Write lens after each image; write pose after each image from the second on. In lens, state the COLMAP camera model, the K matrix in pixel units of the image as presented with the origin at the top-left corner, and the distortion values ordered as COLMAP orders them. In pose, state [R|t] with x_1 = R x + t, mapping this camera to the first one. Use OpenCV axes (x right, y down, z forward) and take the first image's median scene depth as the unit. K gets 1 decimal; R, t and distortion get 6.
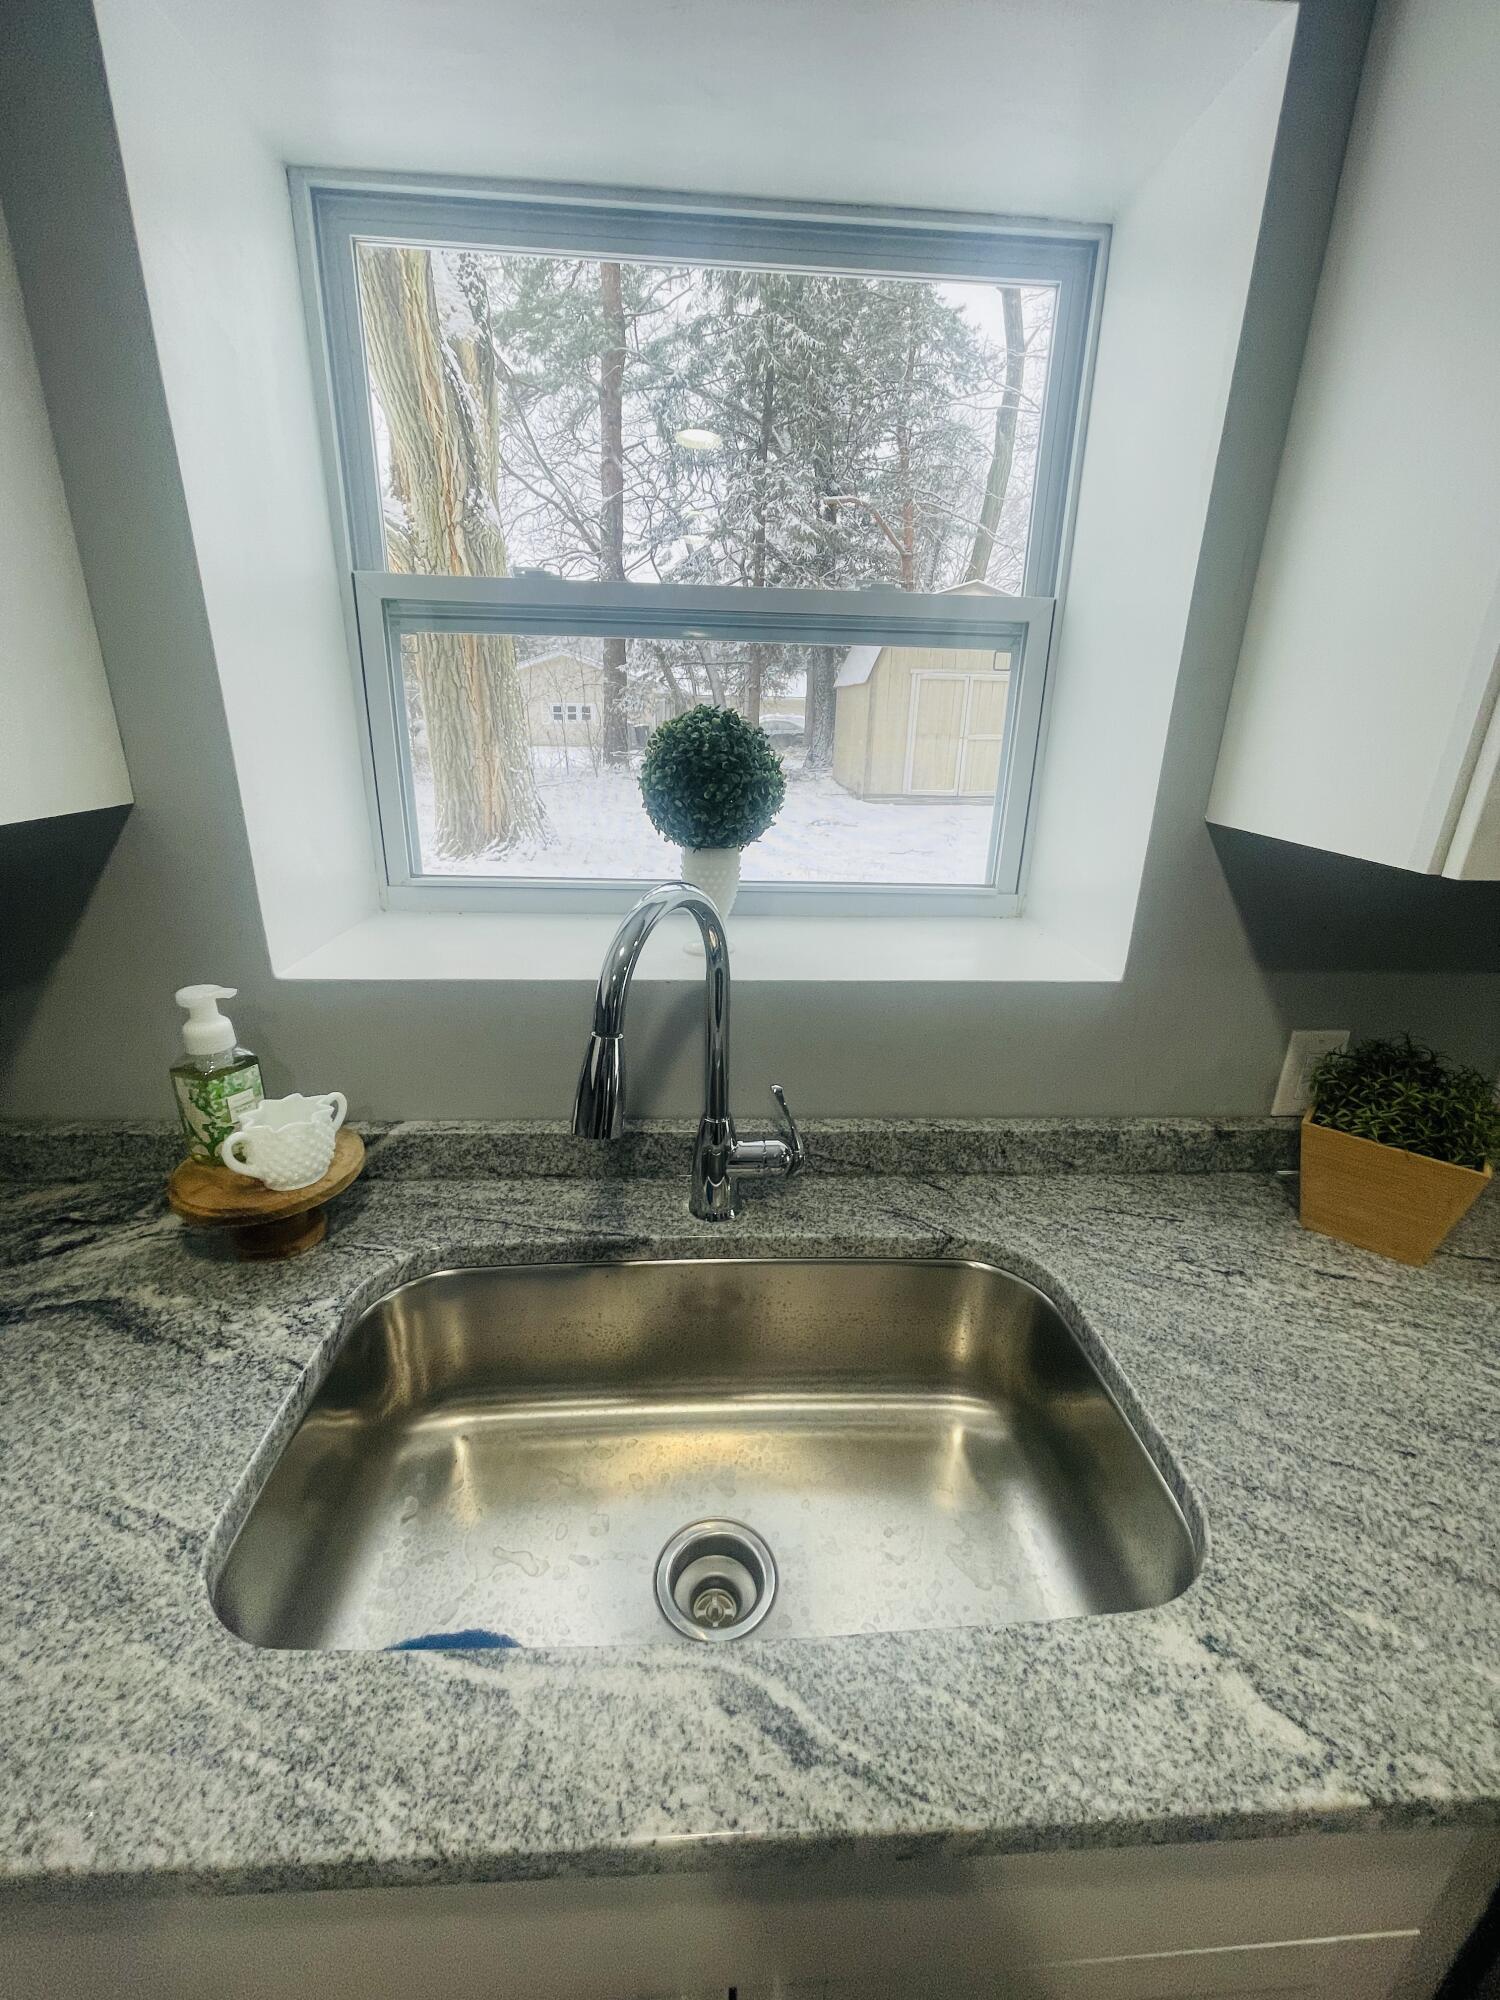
lens RADIAL K [[802.7, 0, 747.6], [0, 802.7, 987.6], [0, 0, 1]] dist [0.000131, -0.000954]
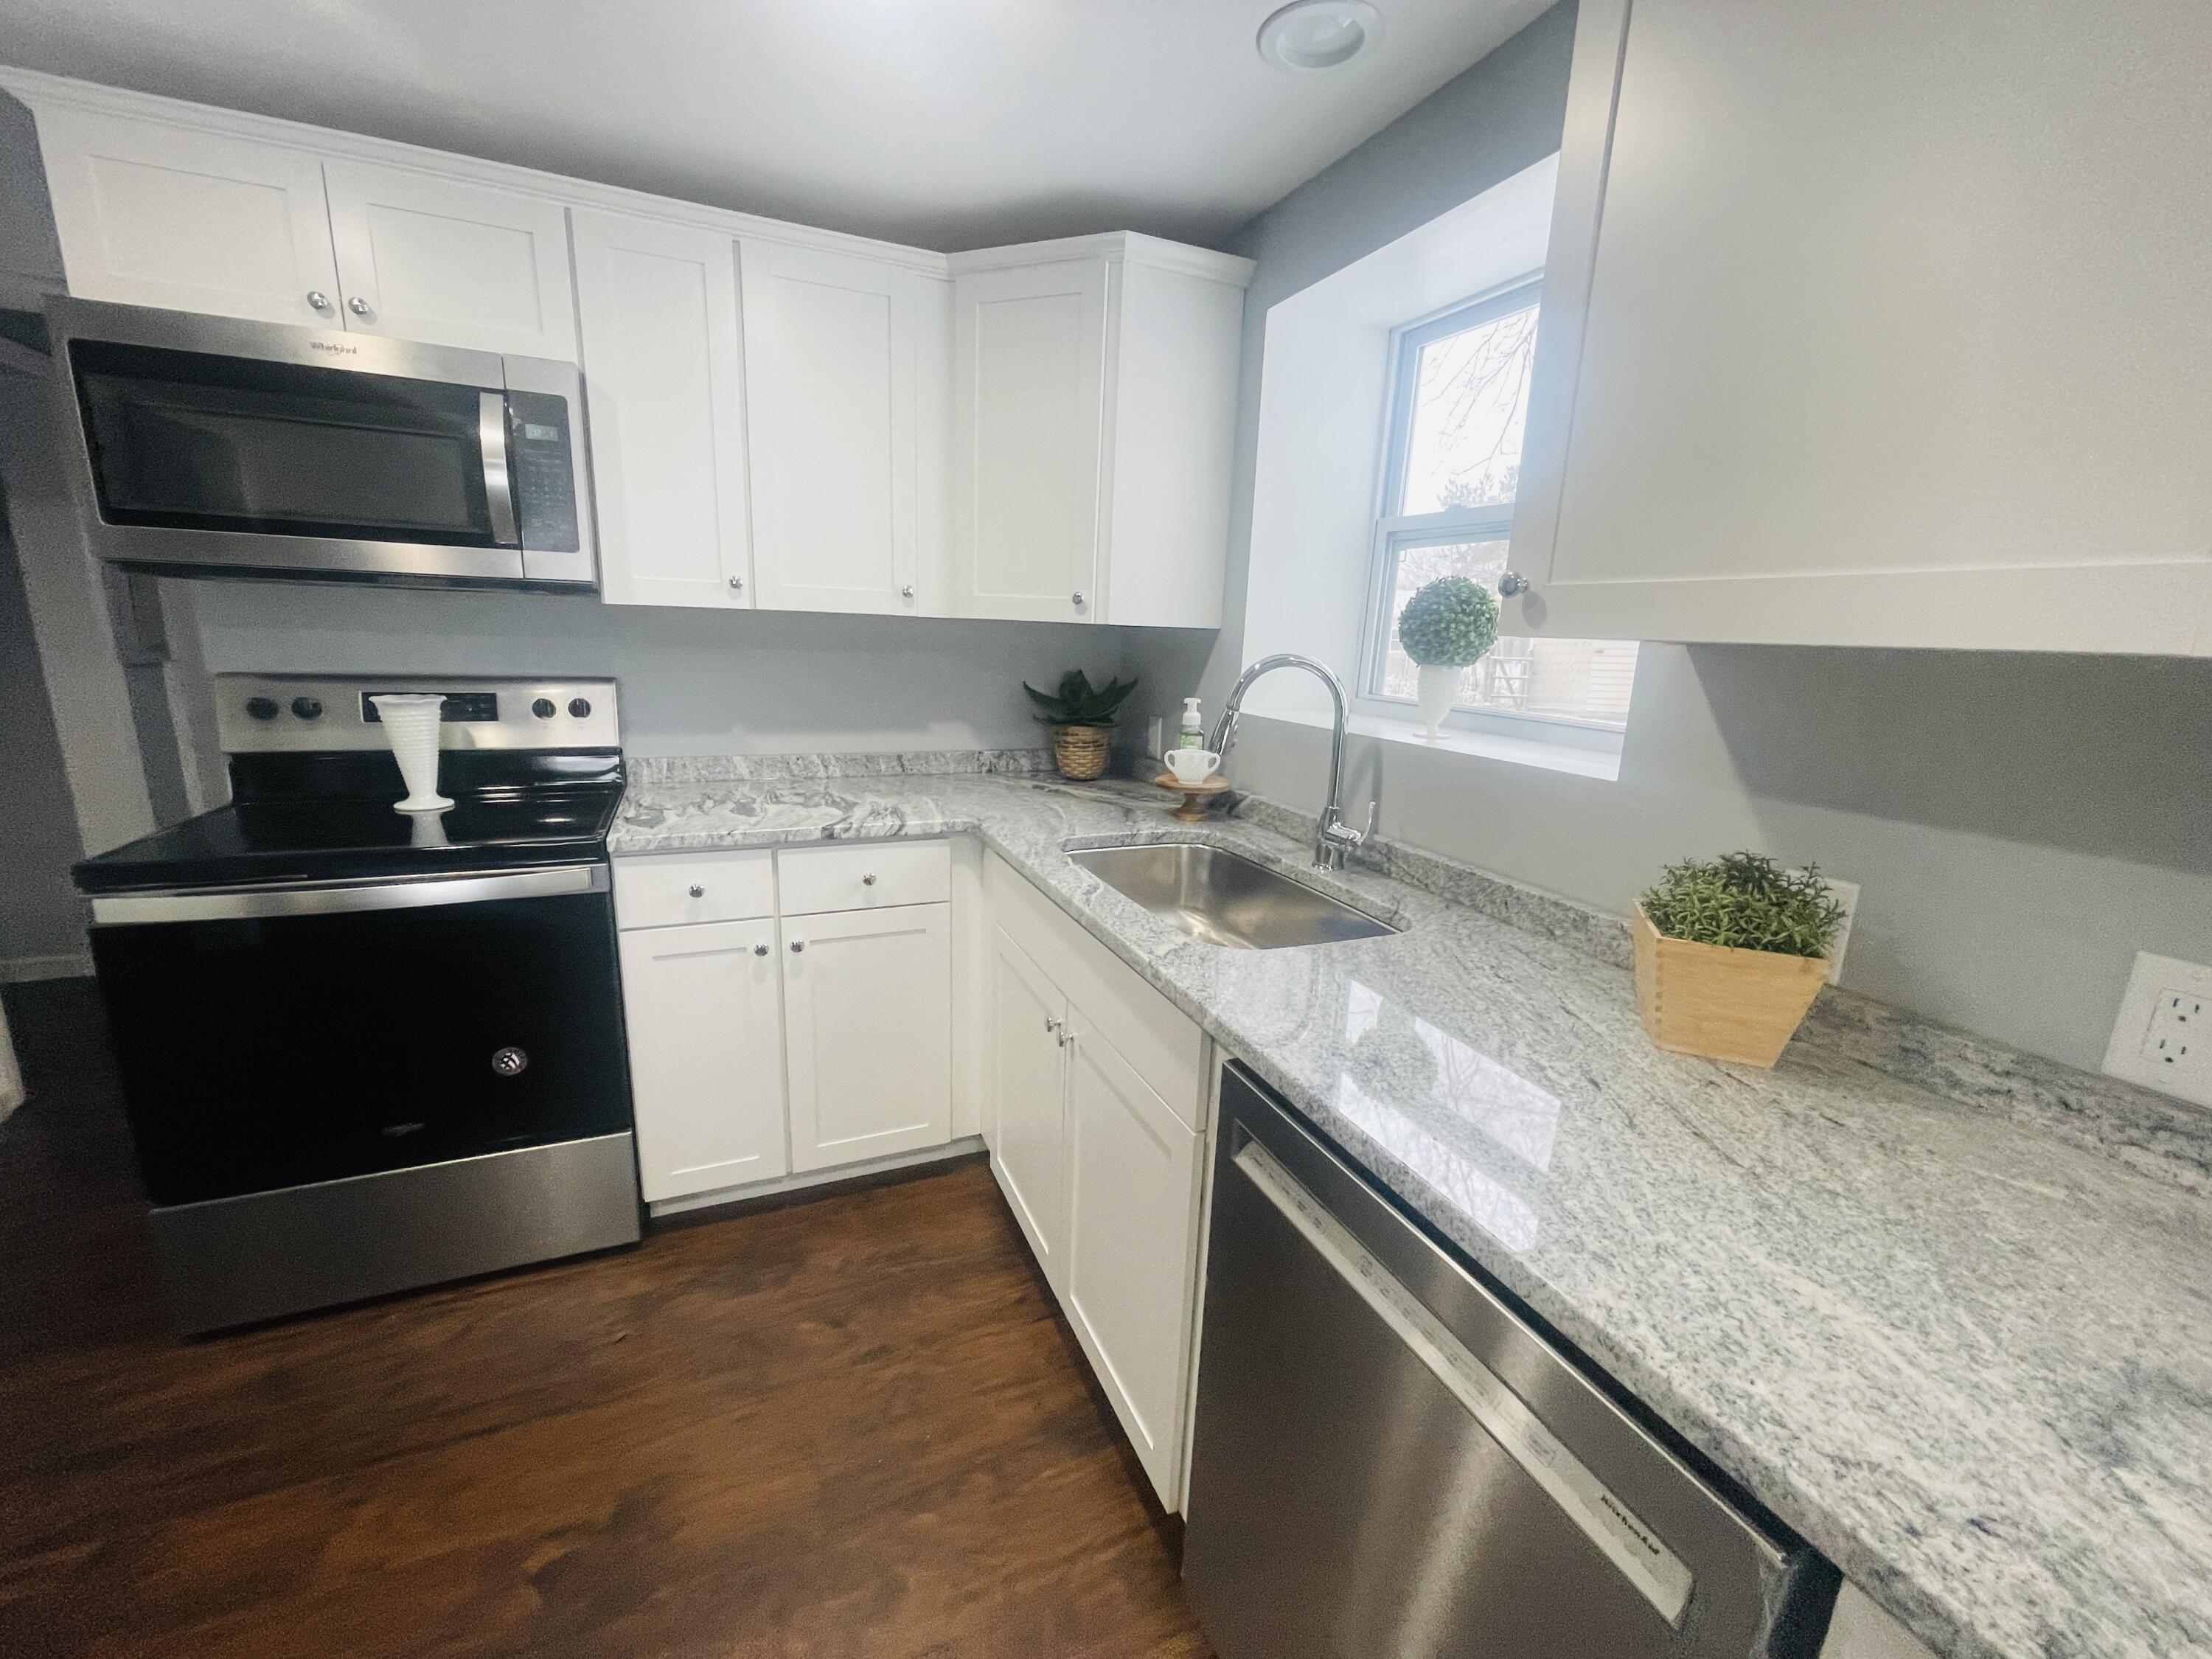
lens RADIAL K [[887.8, 0, 1091.8], [0, 887.8, 835.2], [0, 0, 1]] dist [0.000131, -0.000954]
pose [[0.334527, 0.203836, -0.920077, 1.528515], [-0.336525, 0.937794, 0.085405, 0.229286], [0.880251, 0.281059, 0.382314, -0.153078]]
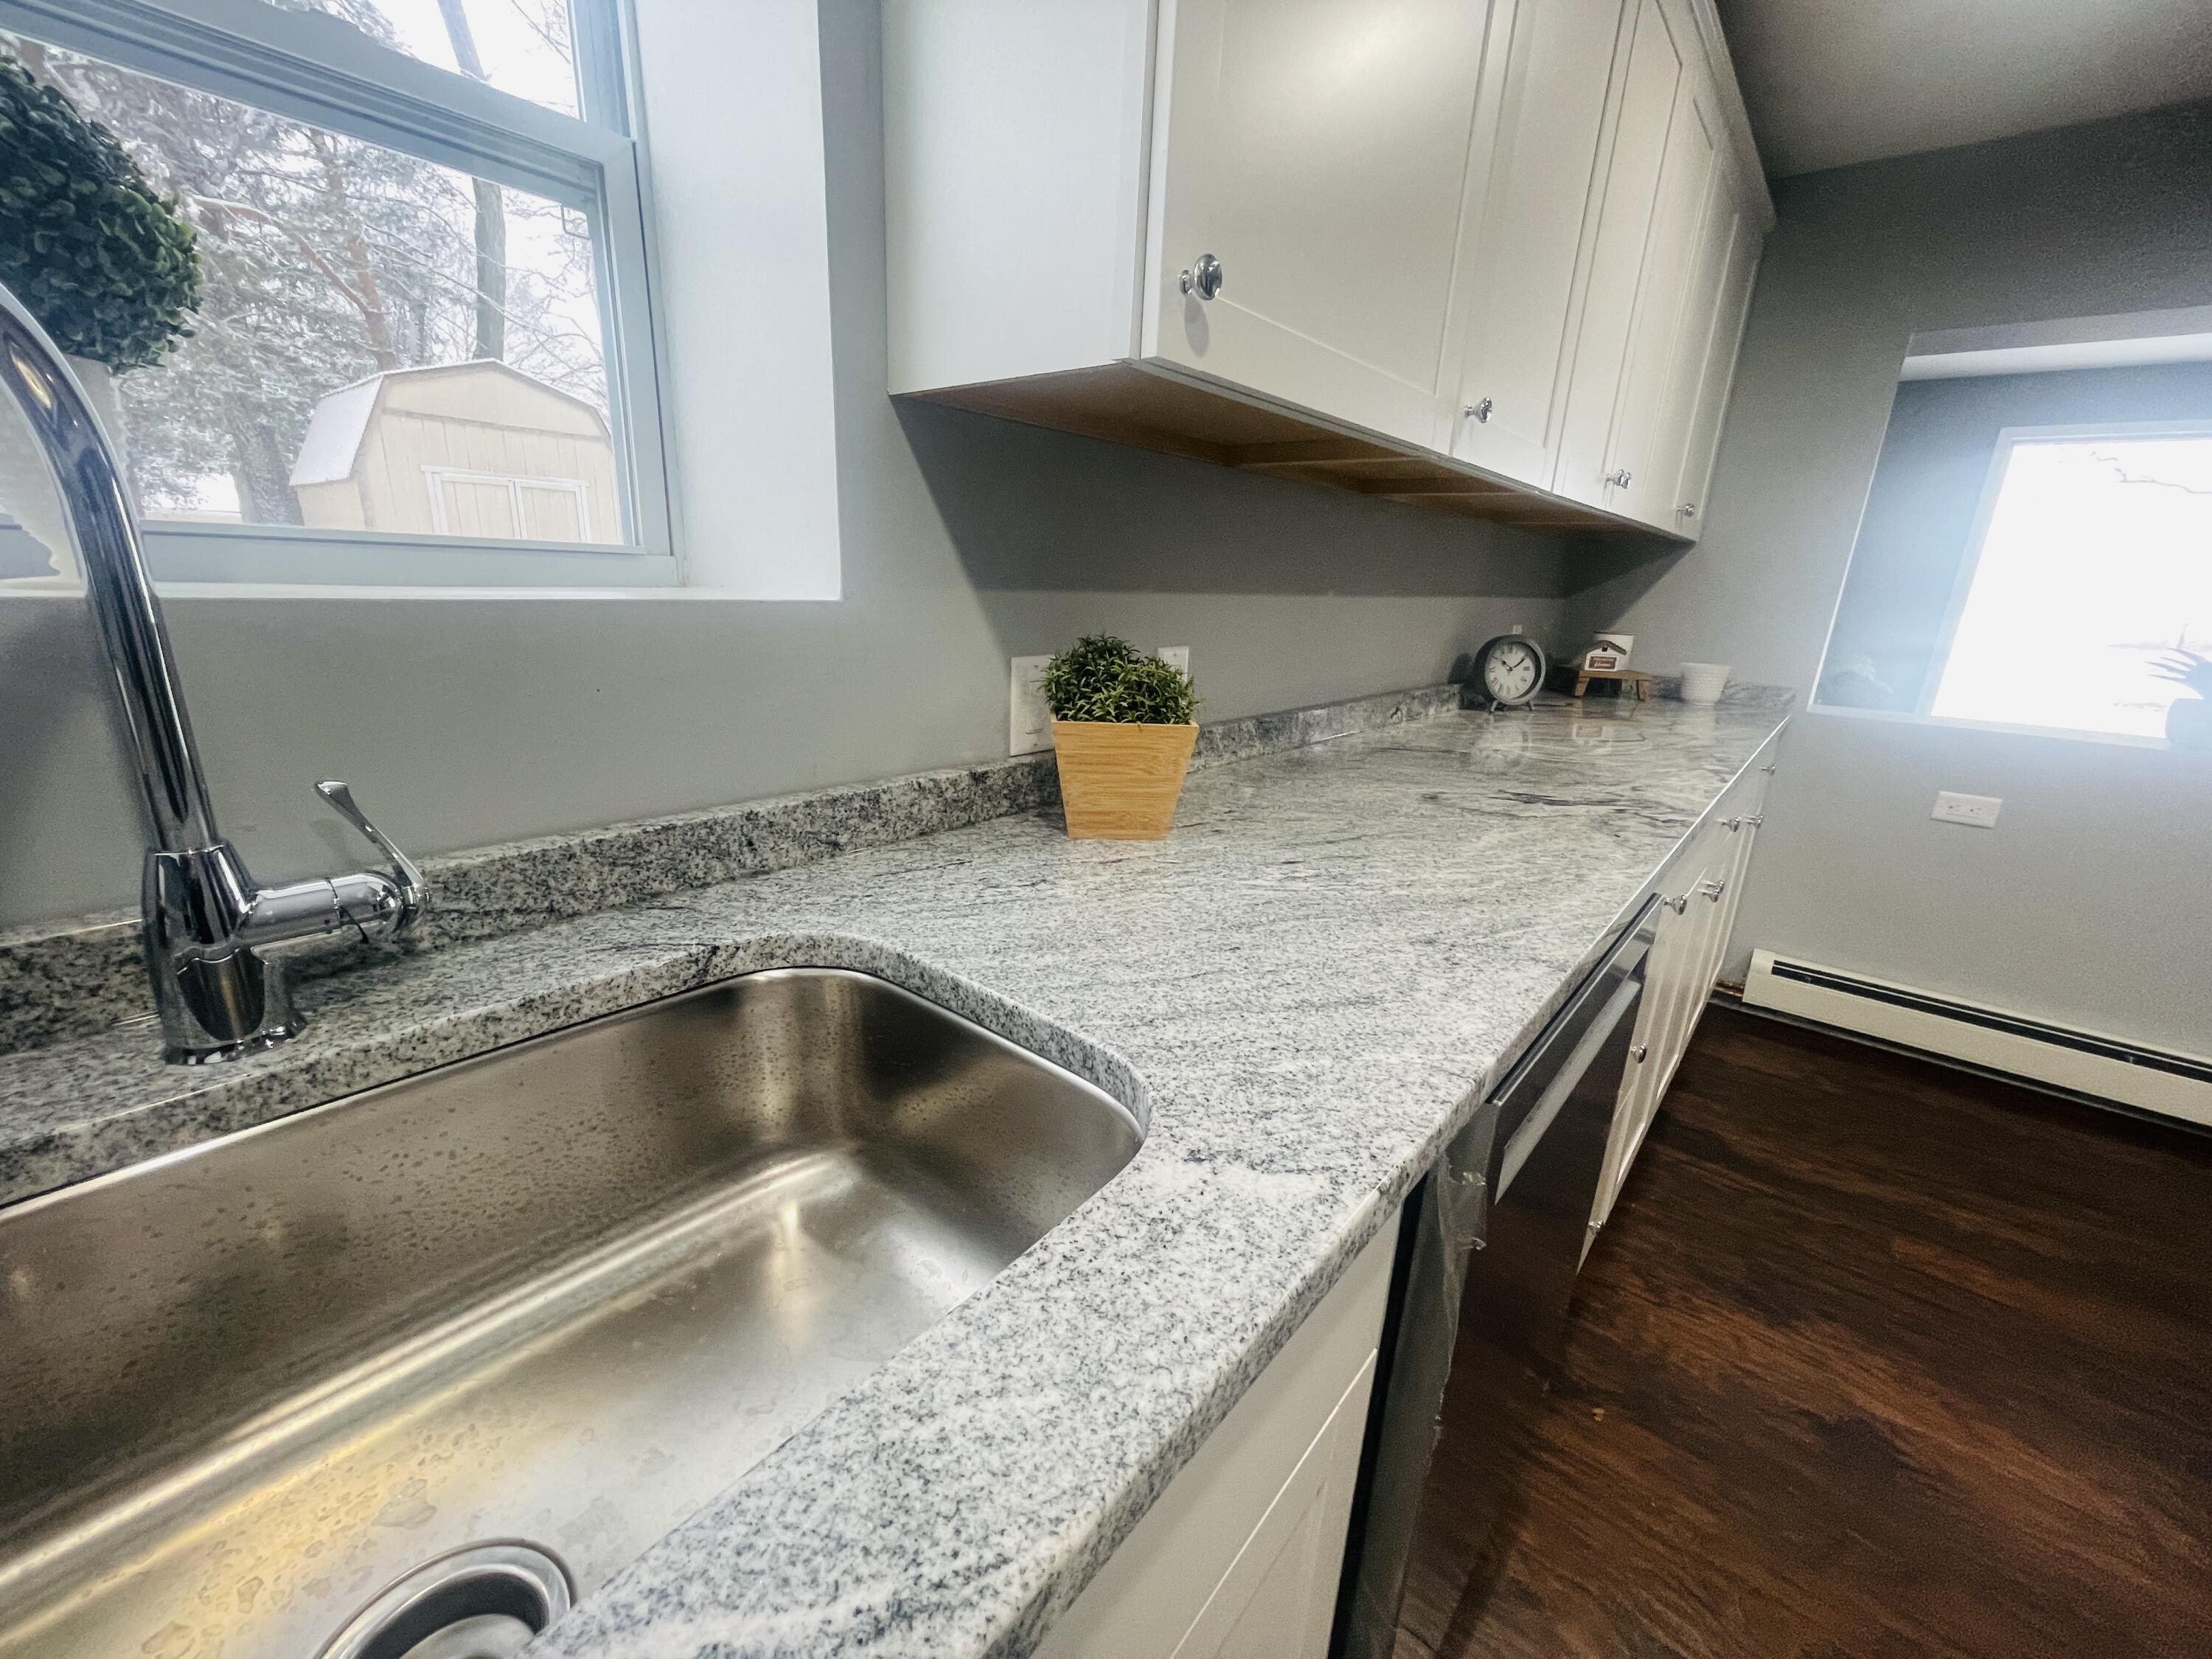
lens RADIAL K [[887.8, 0, 1091.6], [0, 887.8, 835.1], [0, 0, 1]] dist [0.000131, -0.000954]
pose [[0.693850, -0.199034, 0.692067, -0.029829], [0.213836, 0.974643, 0.065914, 0.236000], [-0.687638, 0.102255, 0.718817, 0.222023]]
